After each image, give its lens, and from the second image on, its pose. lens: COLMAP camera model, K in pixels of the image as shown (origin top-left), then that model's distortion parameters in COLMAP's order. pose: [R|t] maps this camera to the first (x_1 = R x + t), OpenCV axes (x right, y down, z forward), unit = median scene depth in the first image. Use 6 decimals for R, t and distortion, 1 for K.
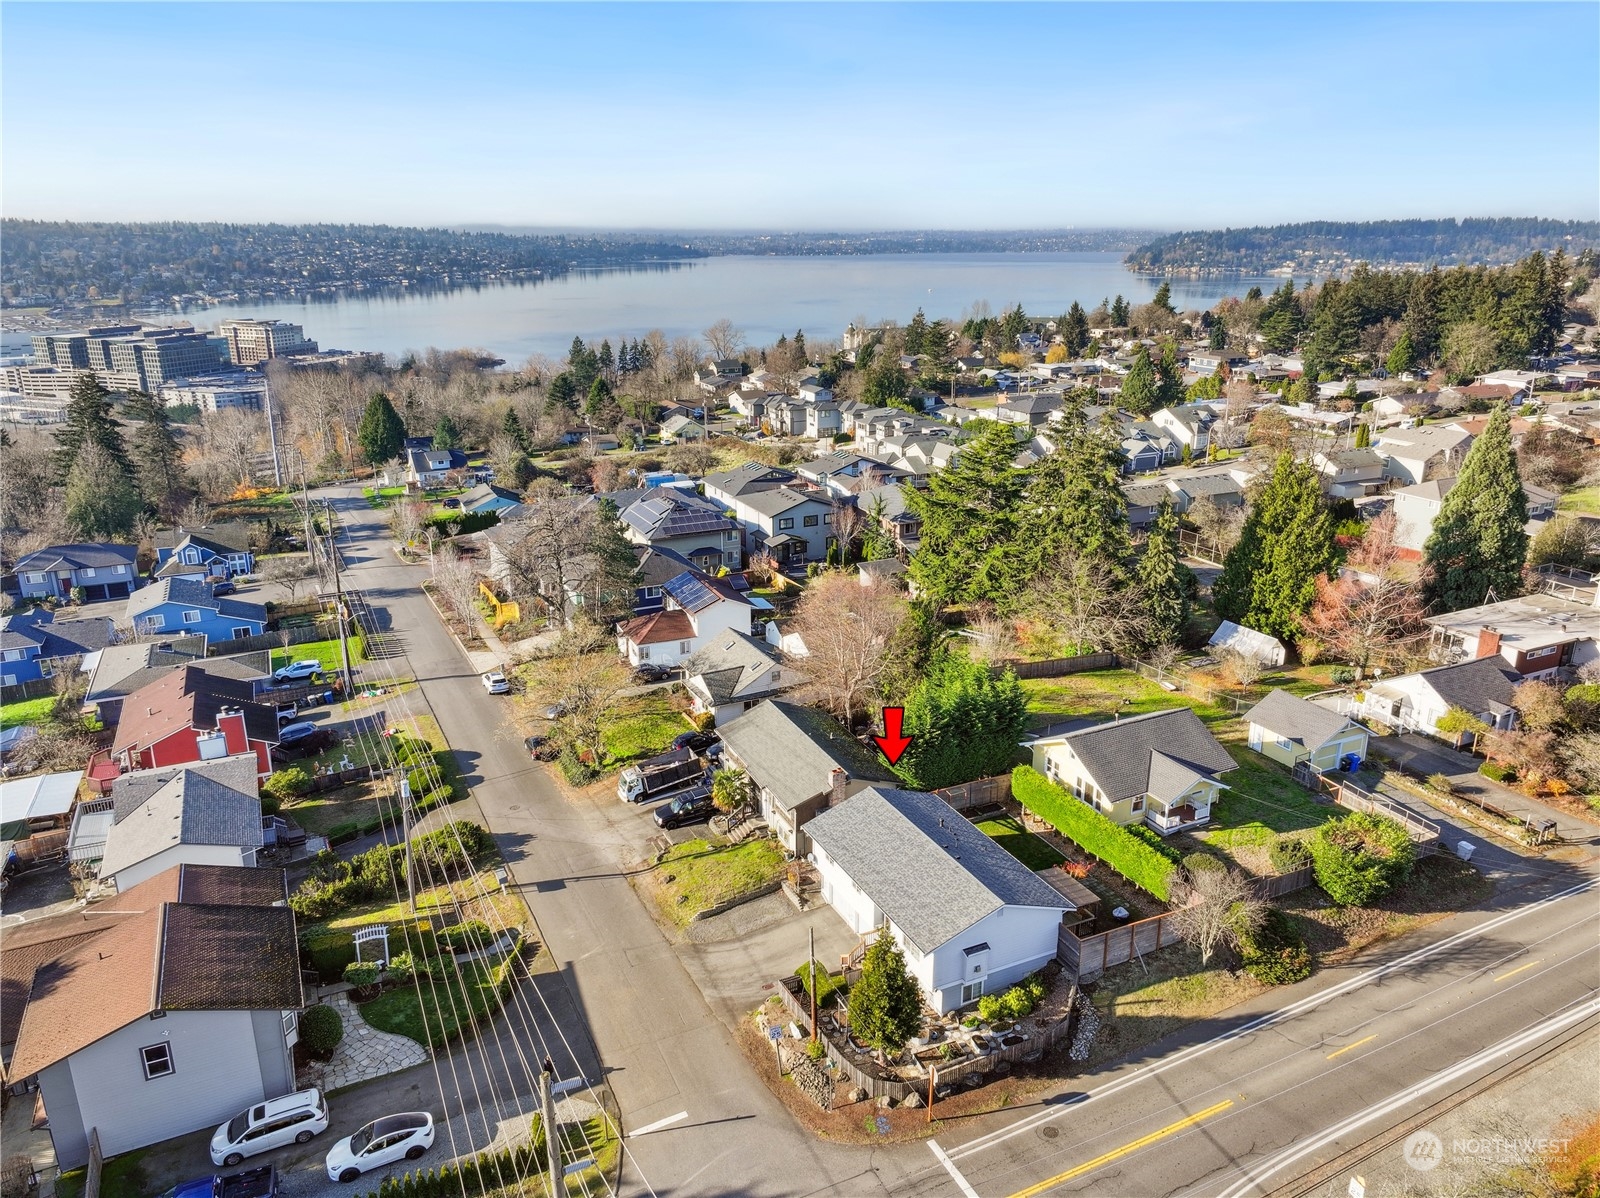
lens RADIAL K [[1141.1, 0, 807.3], [0, 1141.1, 608.1], [0, 0, 1]] dist [0.008966, 0.007072]
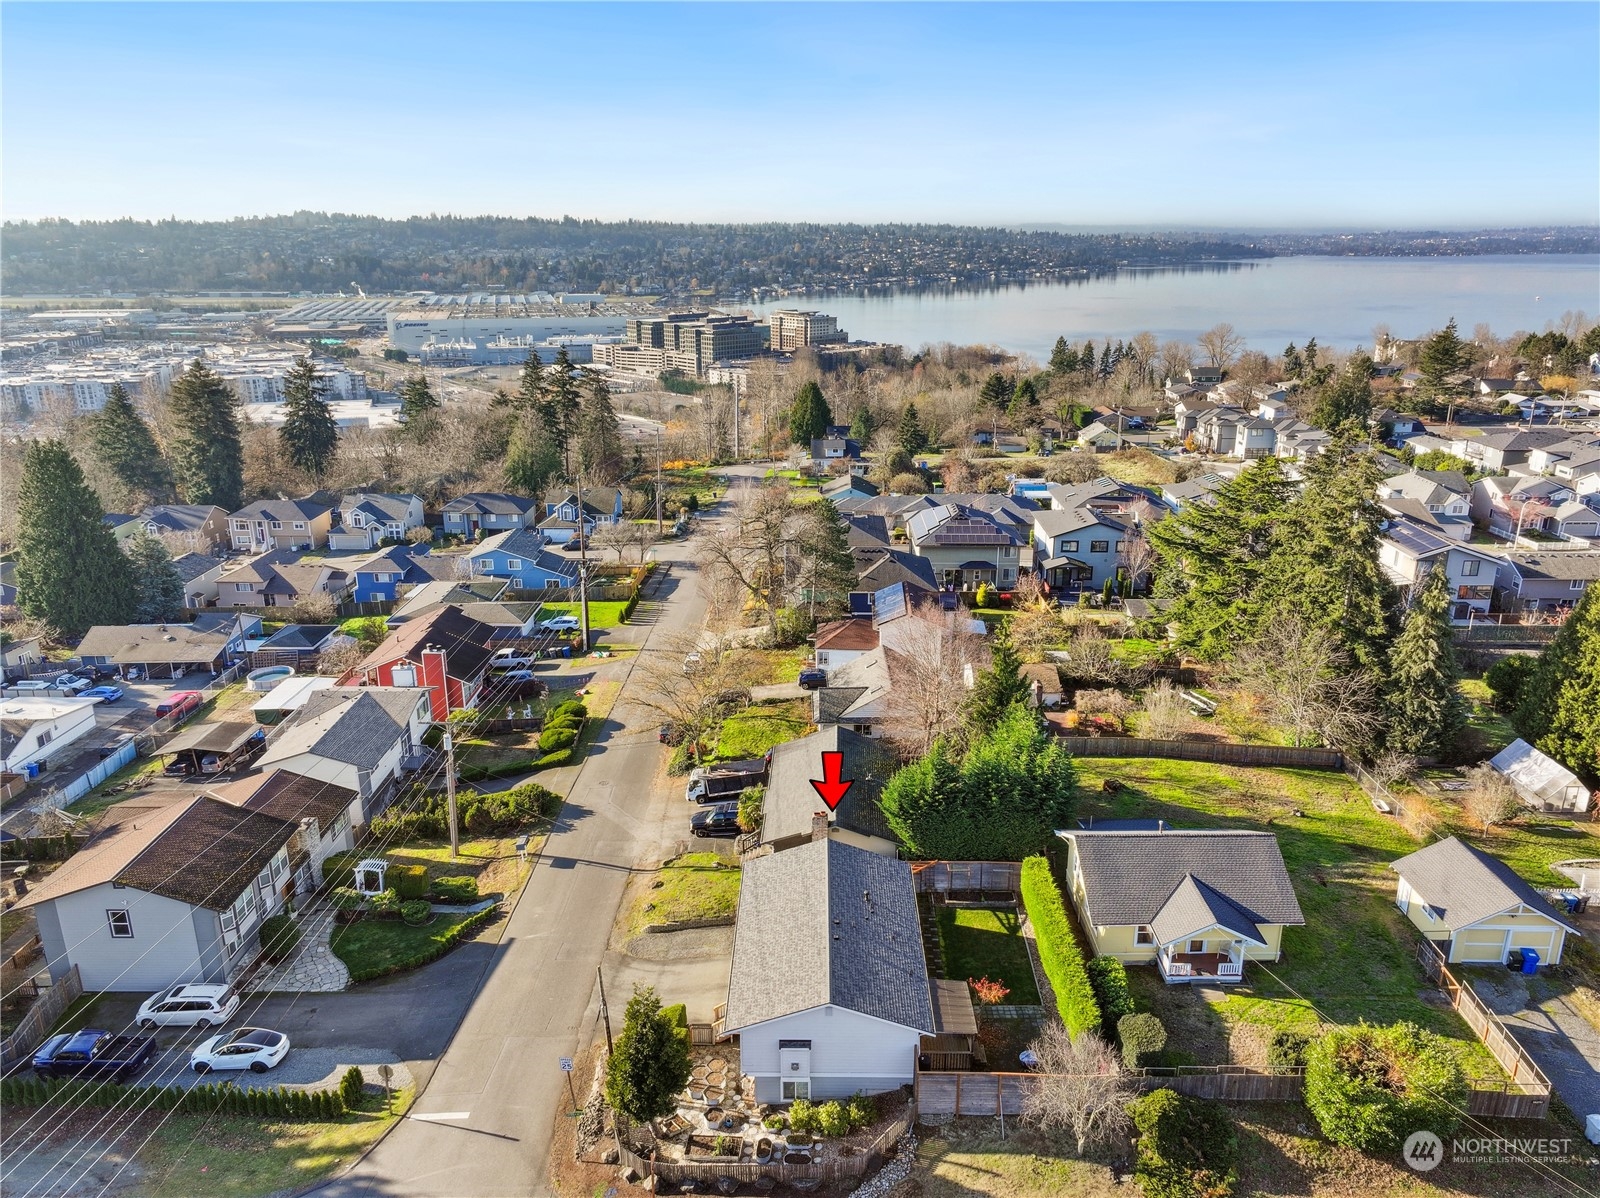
lens RADIAL K [[1141.1, 0, 805.0], [0, 1141.1, 608.7], [0, 0, 1]] dist [0.008966, 0.007072]
pose [[0.893598, 0.141935, -0.425836, 0.237779], [-0.141360, 0.989403, 0.033139, -0.030700], [0.426027, 0.030583, 0.904193, 0.098719]]
